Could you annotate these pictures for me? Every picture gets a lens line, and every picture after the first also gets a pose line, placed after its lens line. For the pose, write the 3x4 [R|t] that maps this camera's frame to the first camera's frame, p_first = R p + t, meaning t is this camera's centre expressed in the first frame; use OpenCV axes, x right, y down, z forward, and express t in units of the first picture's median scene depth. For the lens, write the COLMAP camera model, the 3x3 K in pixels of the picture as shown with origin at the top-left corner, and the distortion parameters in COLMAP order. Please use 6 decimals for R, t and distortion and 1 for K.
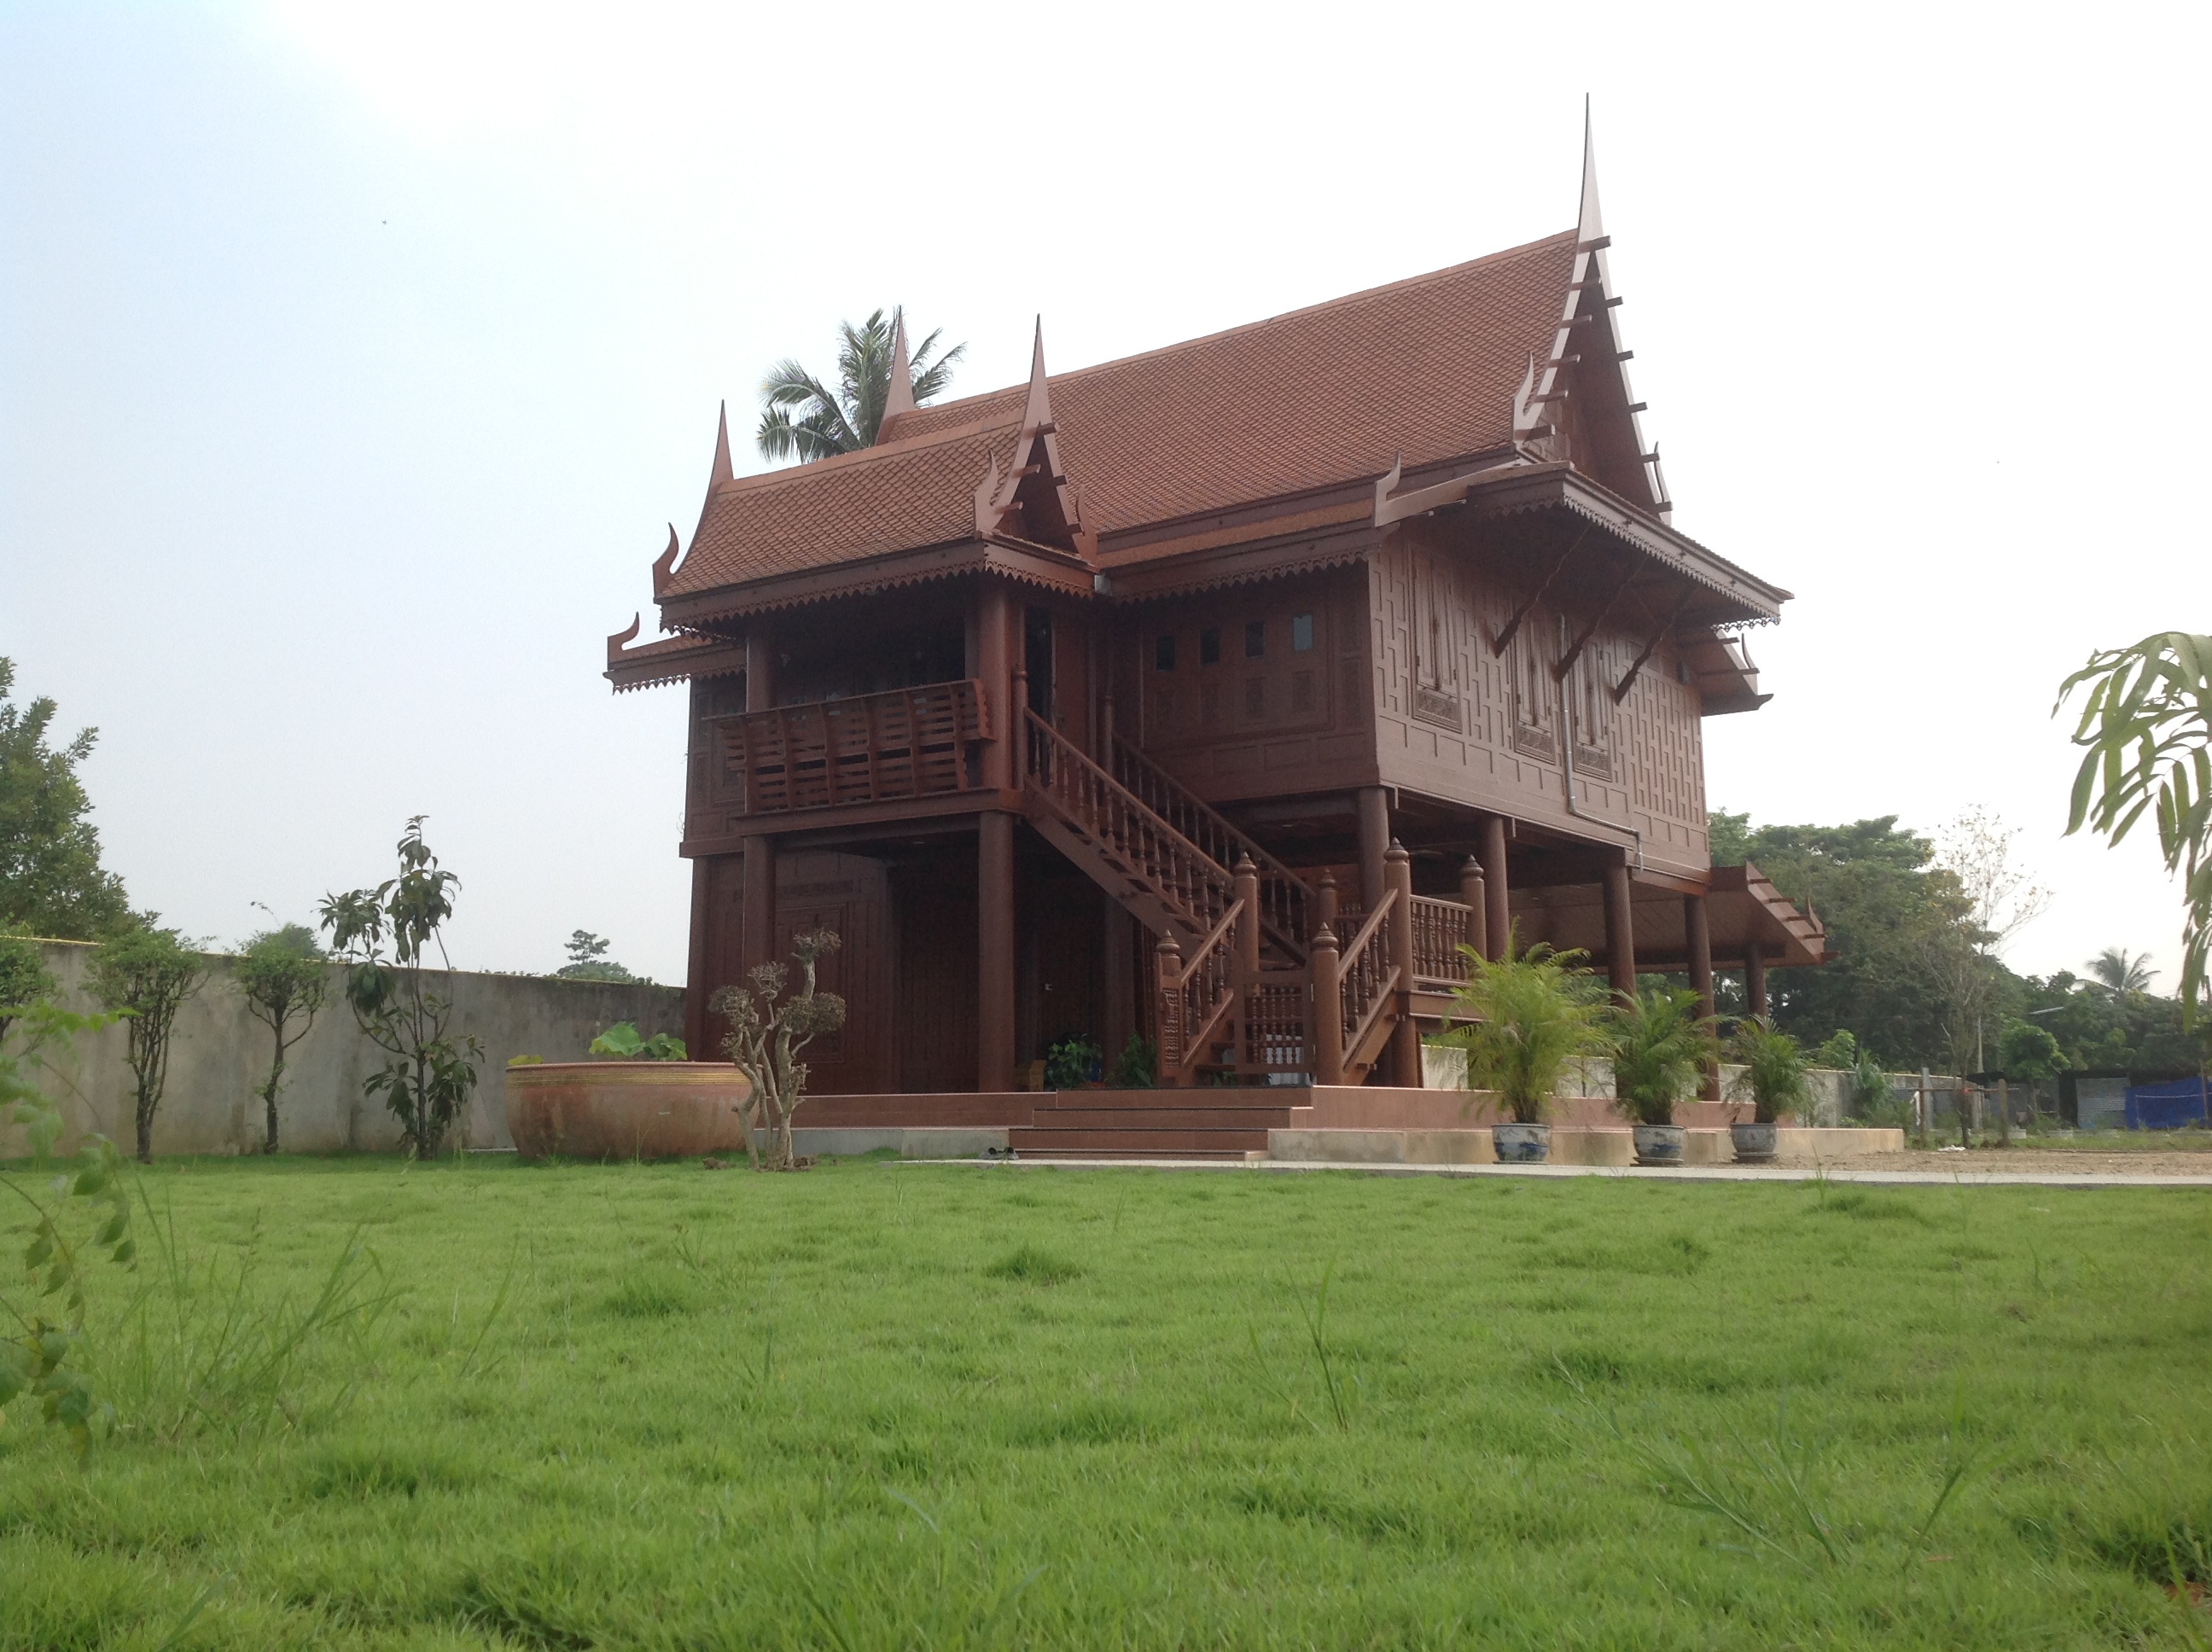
lens RADIAL K [[2104.9, 0, 1106.0], [0, 2104.9, 826.0], [0, 0, 1]] dist [0.221473, -0.522783]
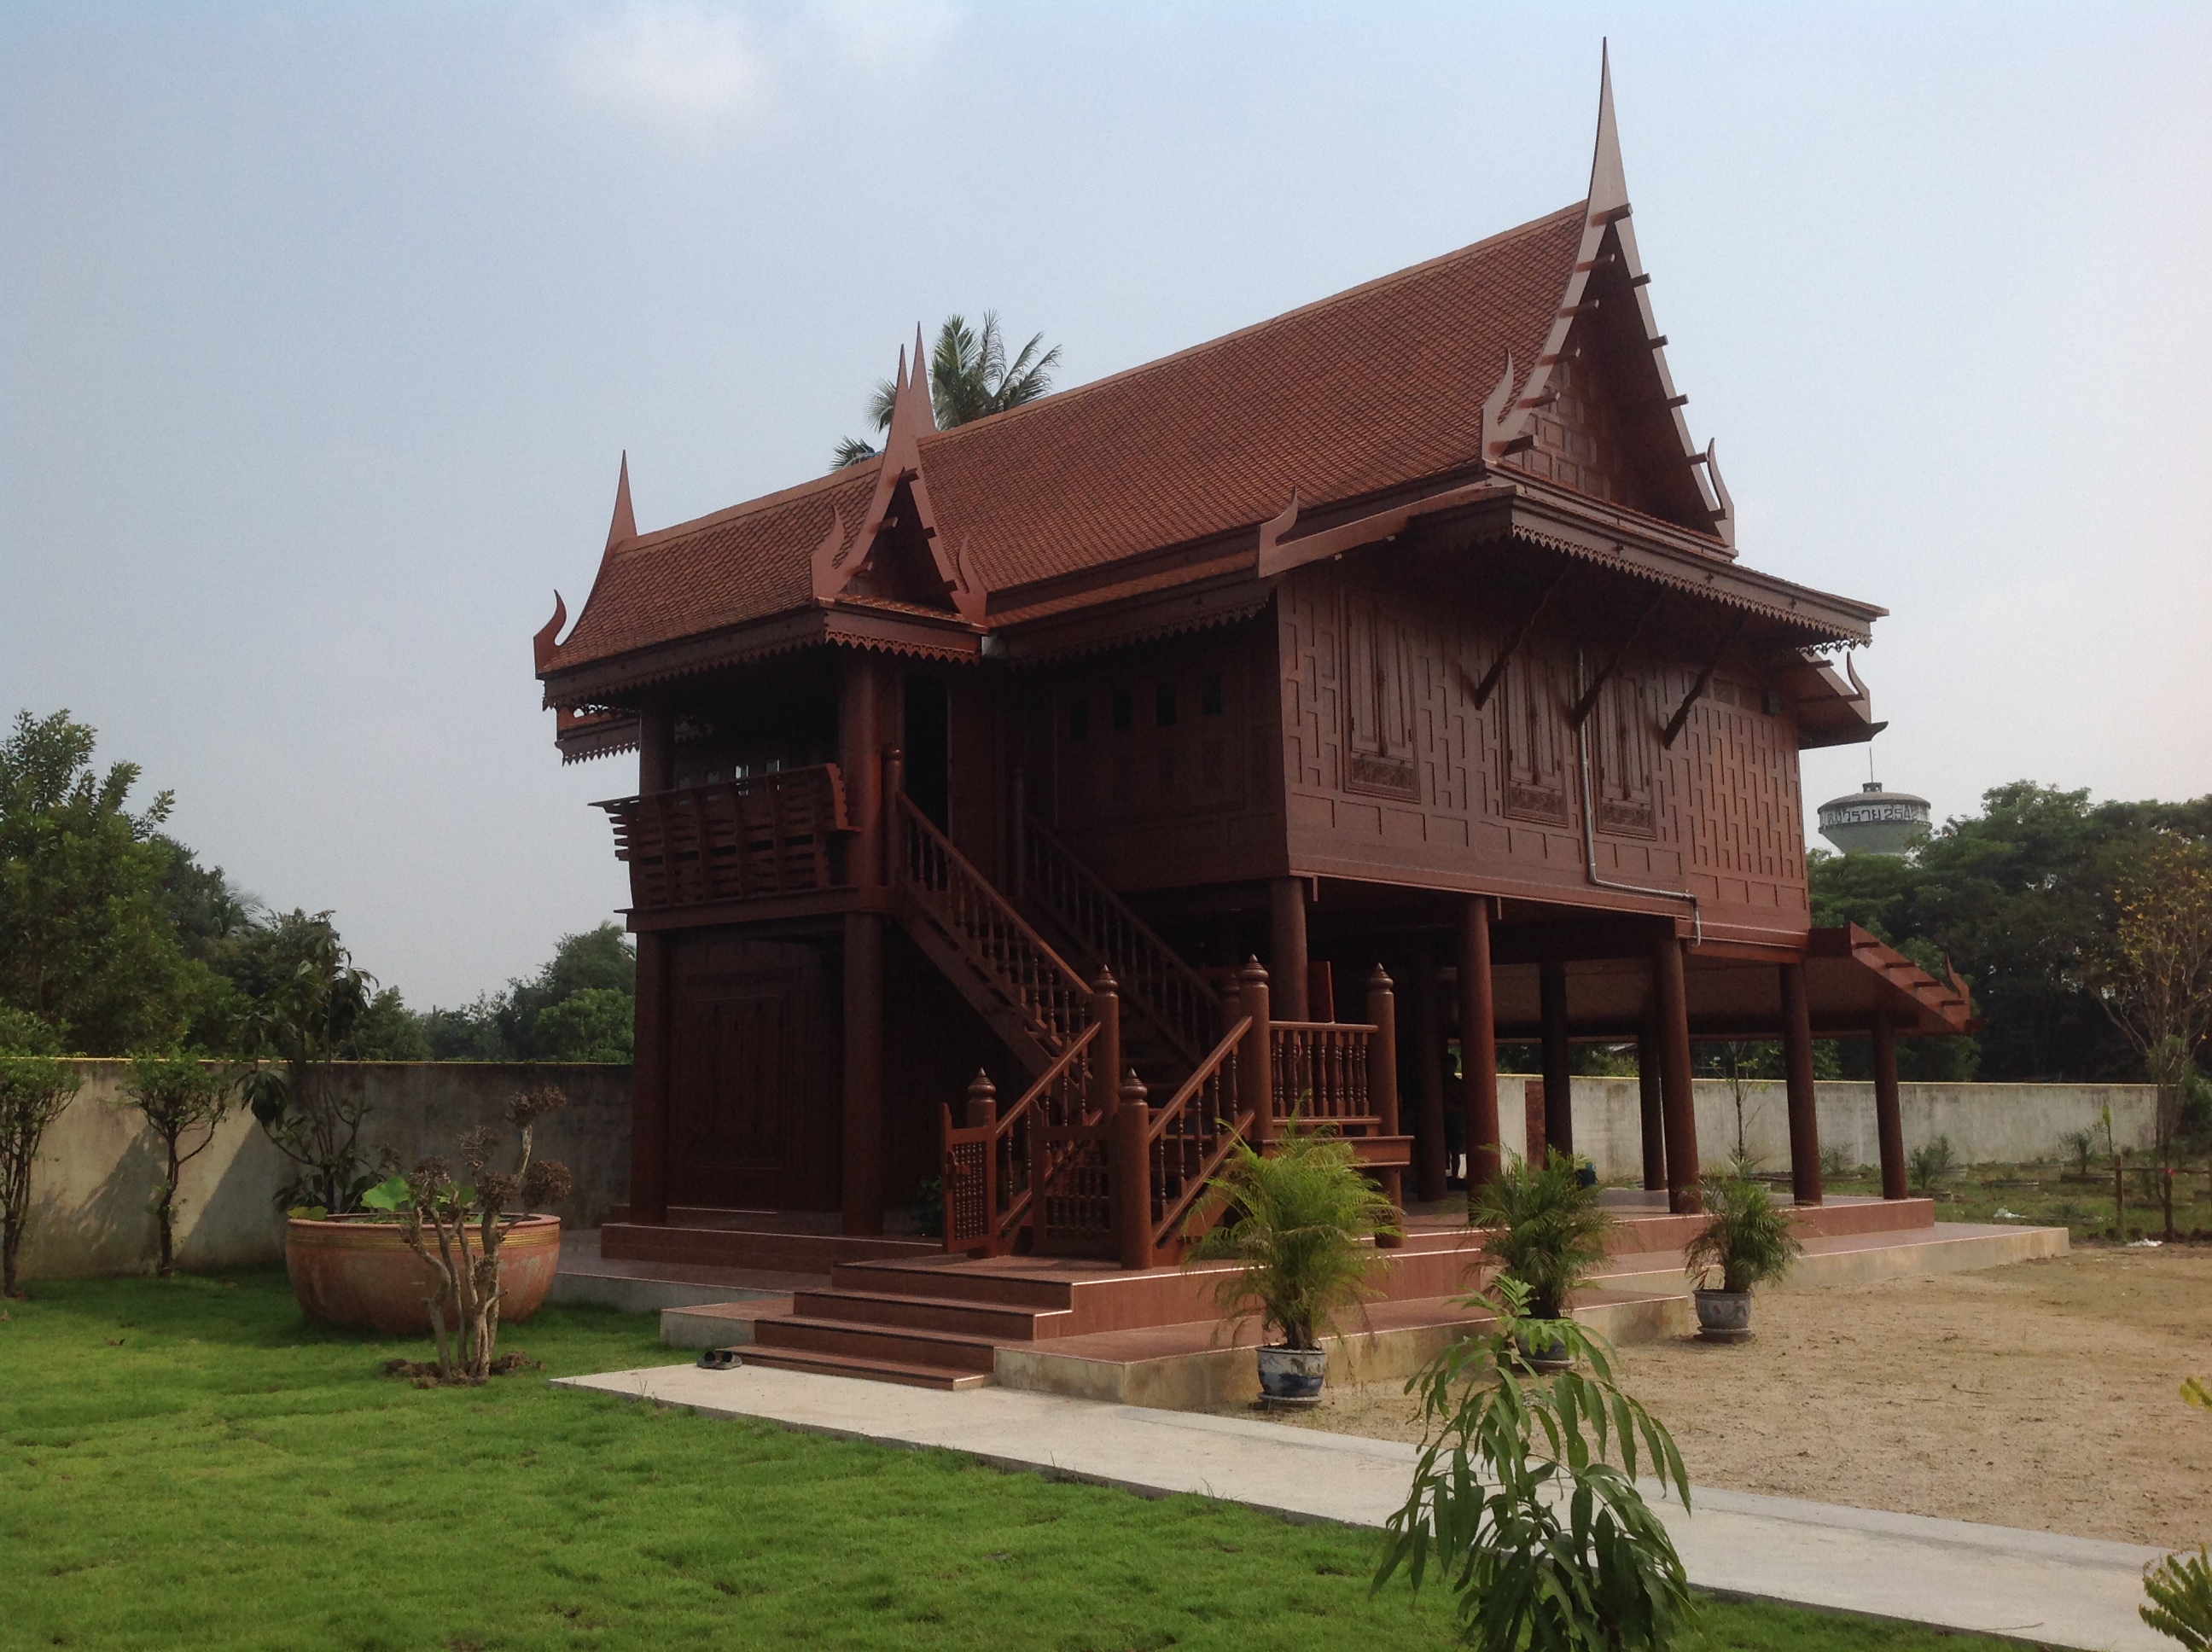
lens RADIAL K [[2127.8, 0, 1098.3], [0, 2127.8, 813.4], [0, 0, 1]] dist [0.227202, -0.602118]
pose [[0.986617, -0.022550, -0.161486, 0.175973], [0.023573, 0.999712, 0.004422, -0.045823], [0.161339, -0.008169, 0.986865, 0.124747]]
